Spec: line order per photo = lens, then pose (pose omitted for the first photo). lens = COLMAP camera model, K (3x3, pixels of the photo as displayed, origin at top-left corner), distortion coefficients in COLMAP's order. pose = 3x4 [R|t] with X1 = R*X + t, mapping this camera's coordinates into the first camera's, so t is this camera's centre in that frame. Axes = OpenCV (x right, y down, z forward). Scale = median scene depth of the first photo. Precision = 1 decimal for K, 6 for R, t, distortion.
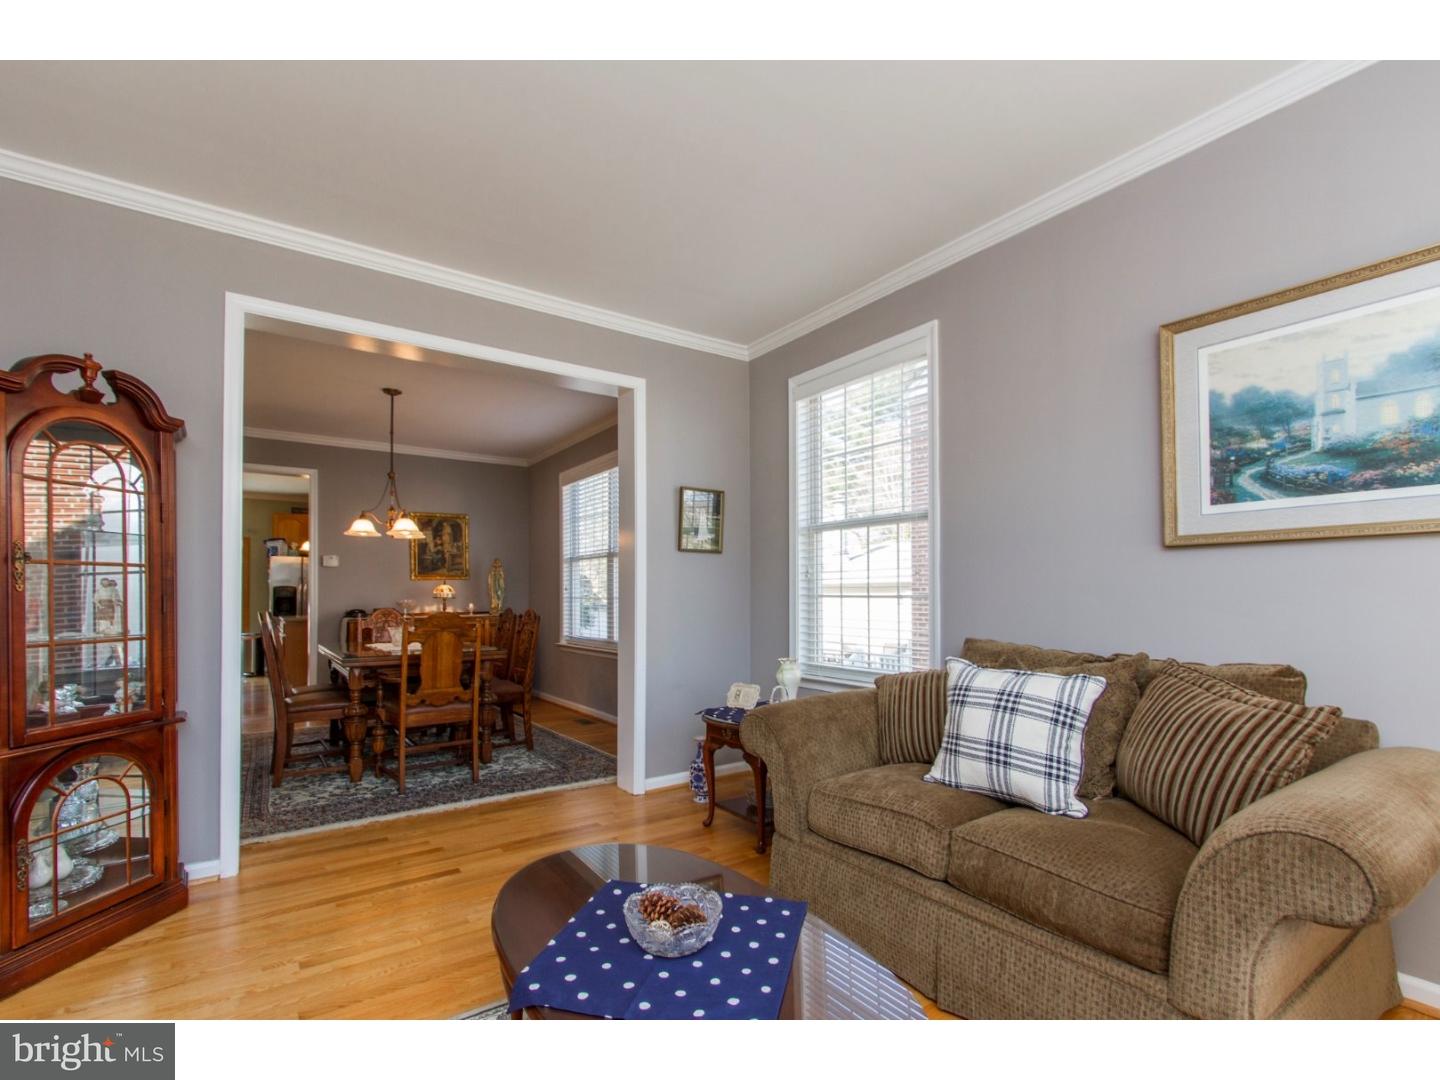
lens RADIAL K [[668.0, 0, 719.8], [0, 668.0, 585.1], [0, 0, 1]] dist [0.030026, -0.000047]
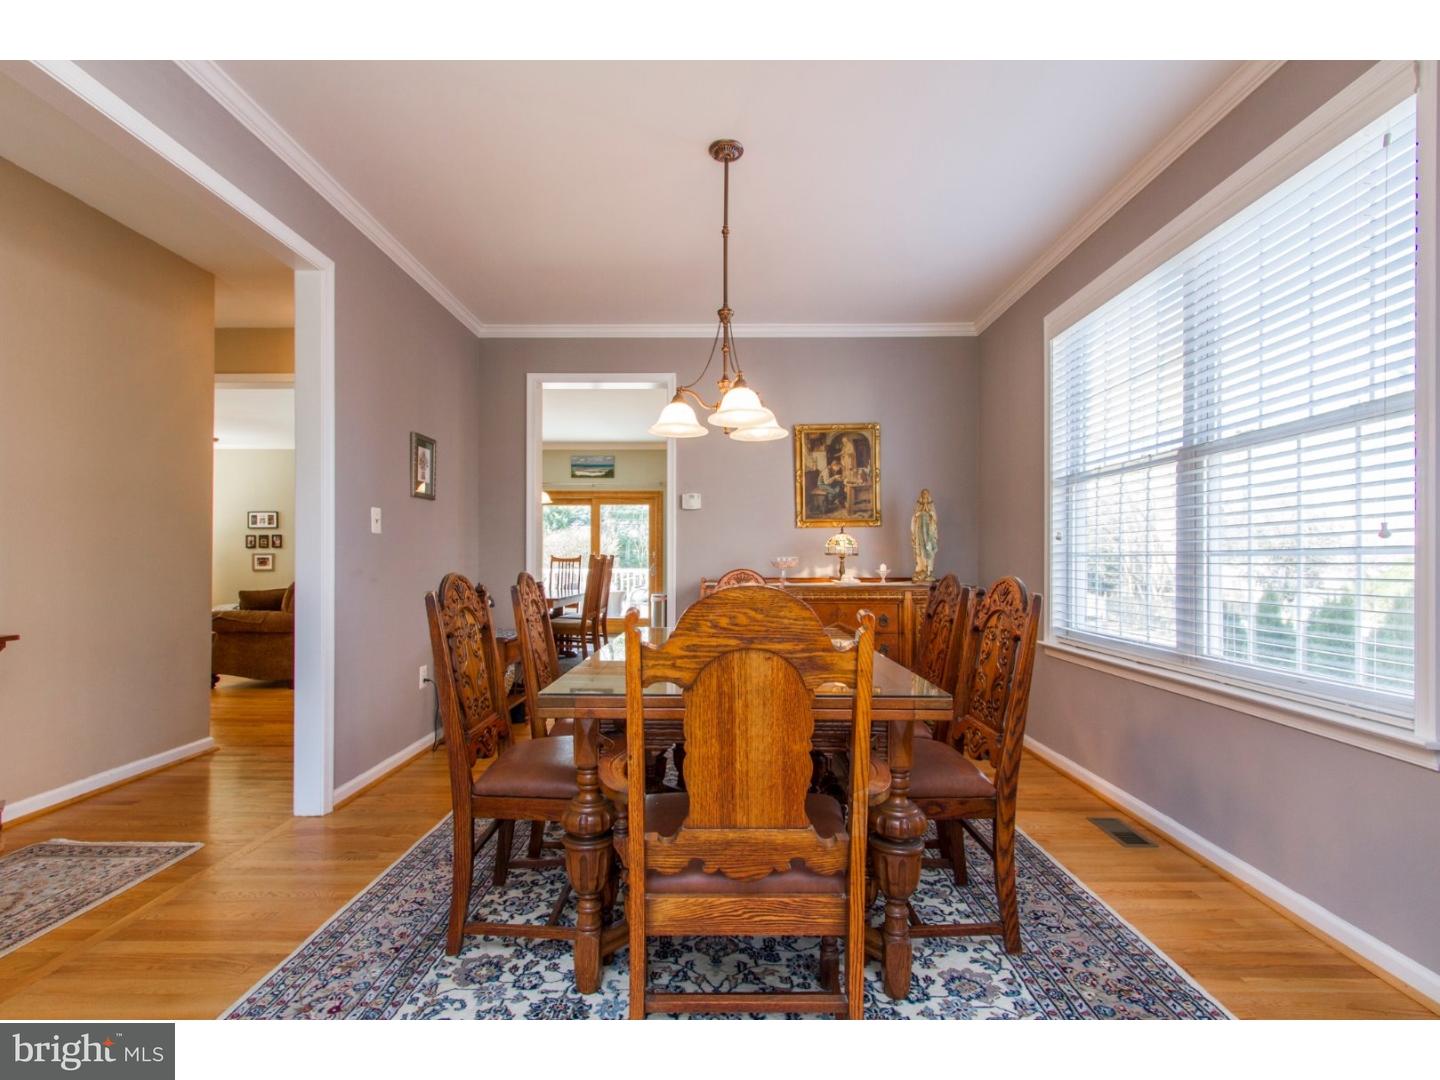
lens RADIAL K [[656.4, 0, 708.5], [0, 656.4, 561.1], [0, 0, 1]] dist [0.001181, -0.004916]
pose [[0.802750, 0.007452, -0.596269, -0.147382], [0.004242, 0.999825, 0.018205, 0.013877], [0.596300, -0.017144, 0.802578, 0.442302]]
